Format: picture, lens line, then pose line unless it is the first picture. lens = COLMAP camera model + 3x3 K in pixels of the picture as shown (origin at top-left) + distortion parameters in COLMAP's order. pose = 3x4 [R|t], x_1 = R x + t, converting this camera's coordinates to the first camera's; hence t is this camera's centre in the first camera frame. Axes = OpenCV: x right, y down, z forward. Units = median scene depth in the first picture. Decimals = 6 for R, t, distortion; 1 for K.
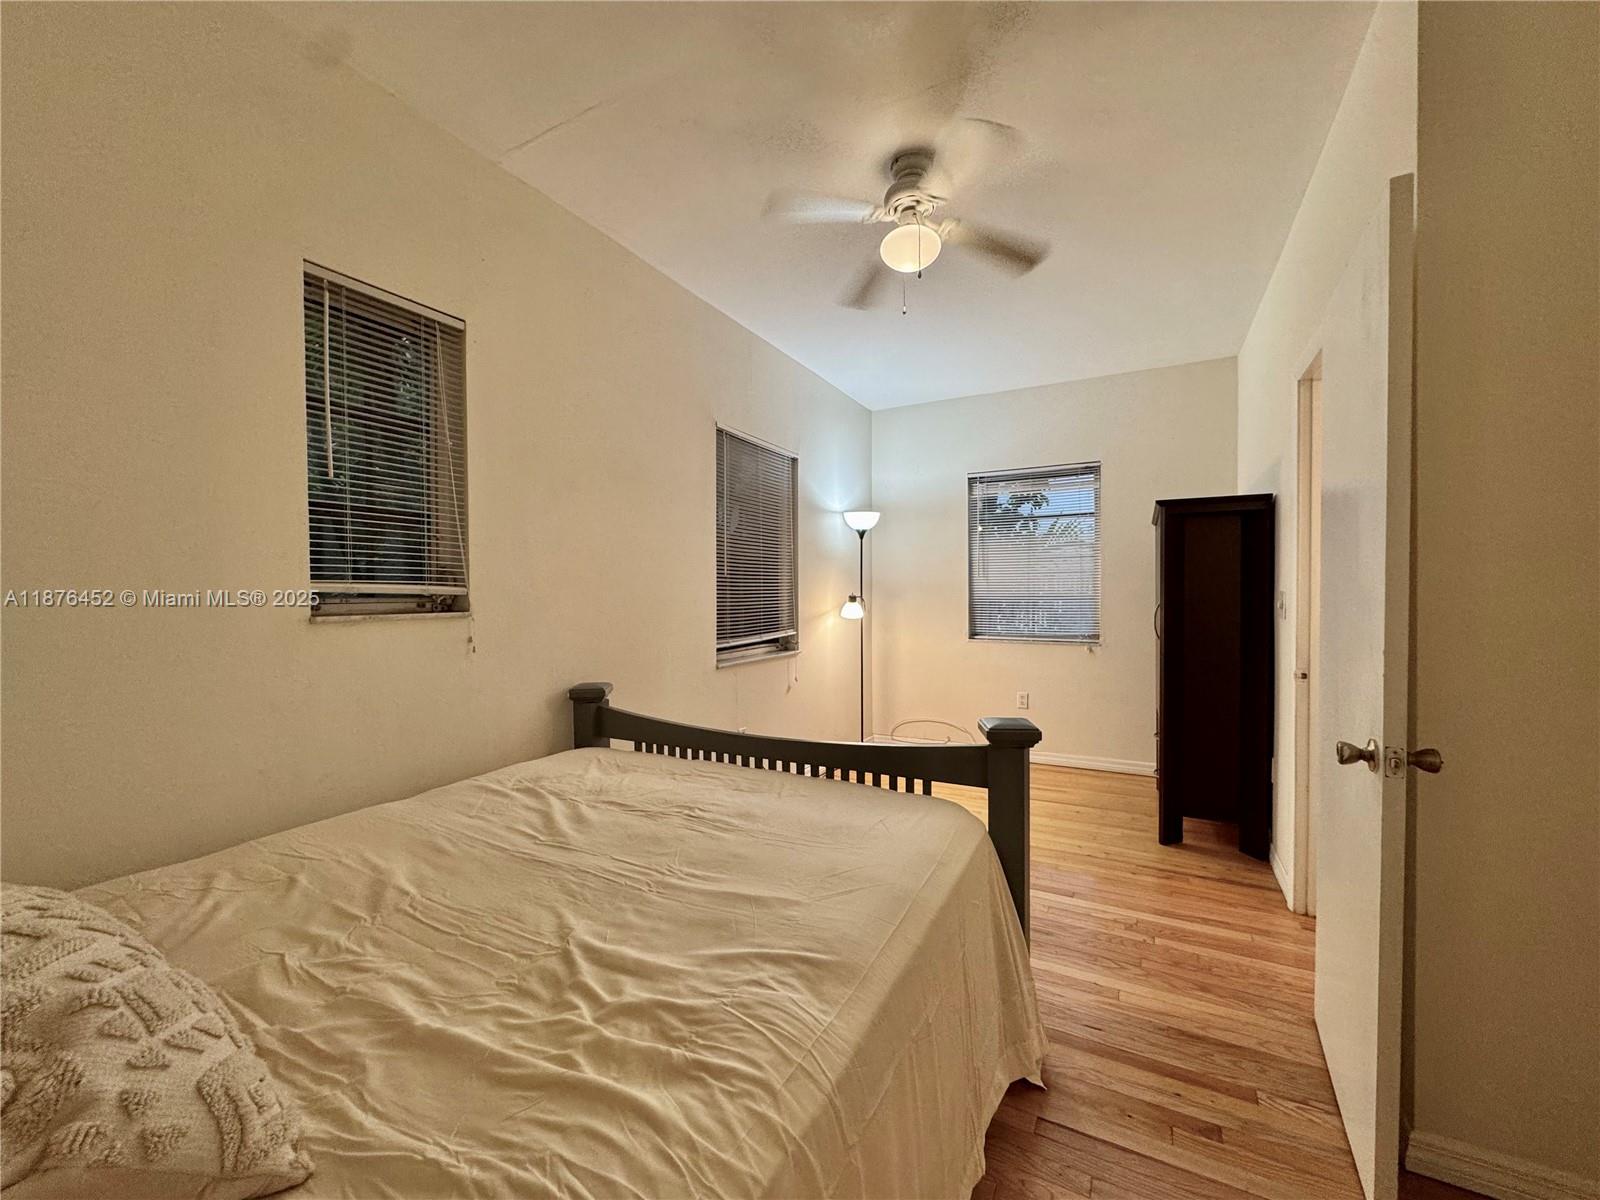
lens RADIAL K [[637.5, 0, 798.1], [0, 637.5, 600.8], [0, 0, 1]] dist [-0.002716, 0.000056]
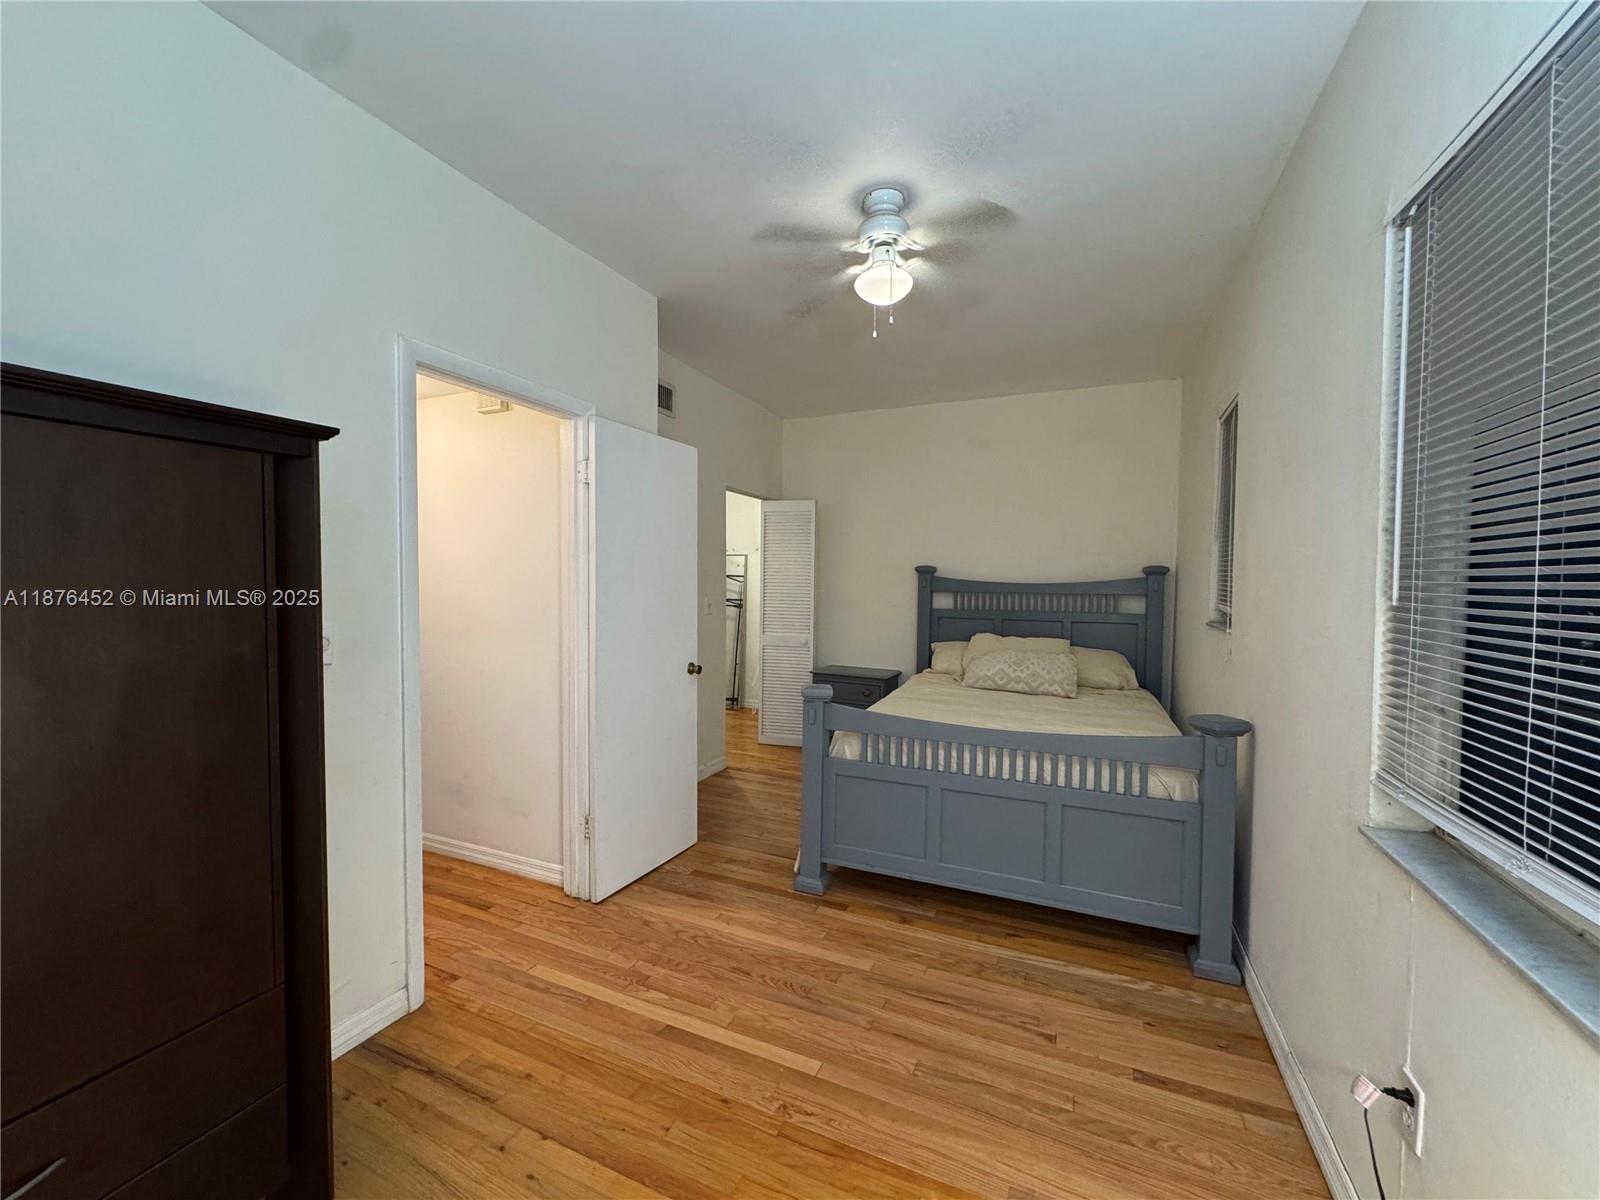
lens RADIAL K [[637.5, 0, 798.1], [0, 637.5, 600.8], [0, 0, 1]] dist [-0.002716, 0.000056]
pose [[-0.995666, -0.008477, -0.092611, 0.202539], [-0.012675, 0.998914, 0.044835, -0.040871], [0.092130, 0.045815, -0.994692, 0.997383]]
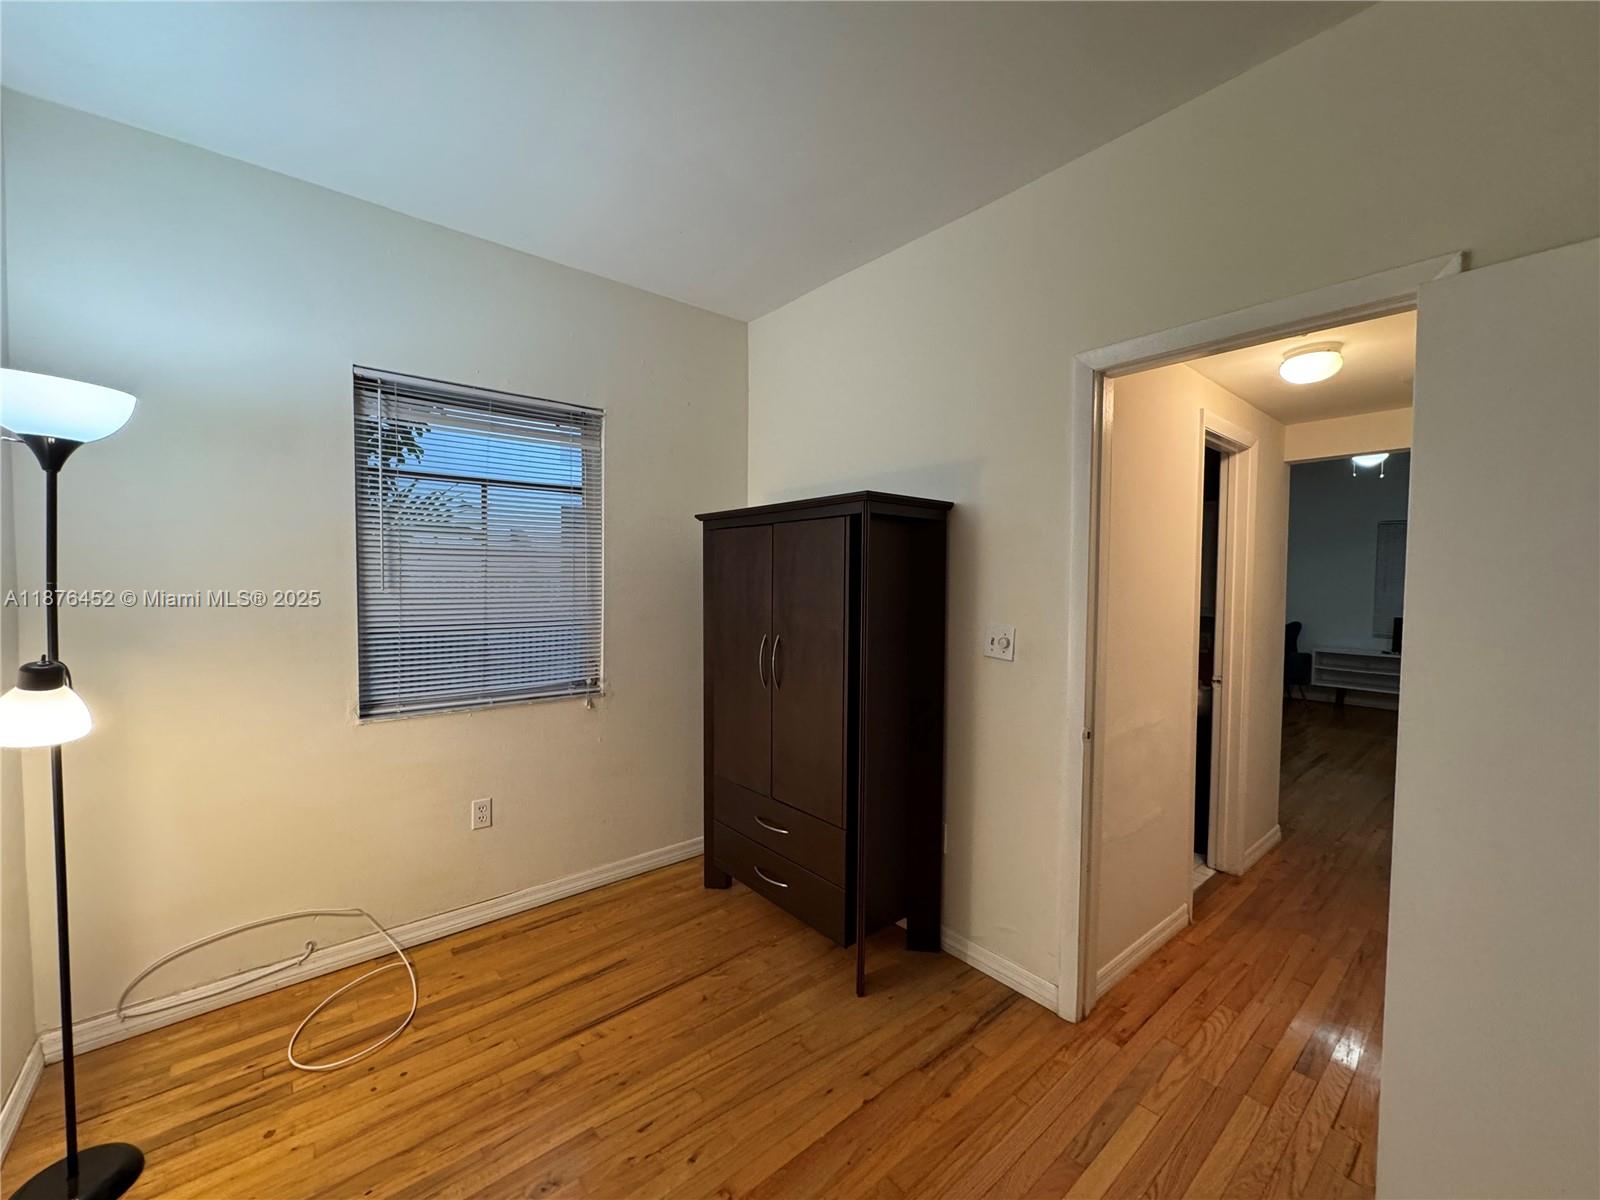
lens RADIAL K [[637.5, 0, 798.1], [0, 637.5, 600.8], [0, 0, 1]] dist [-0.002716, 0.000056]
pose [[0.375909, -0.023913, 0.926348, -0.049365], [0.008349, 0.999714, 0.022419, -0.037457], [-0.926619, -0.000694, 0.376001, 0.554048]]
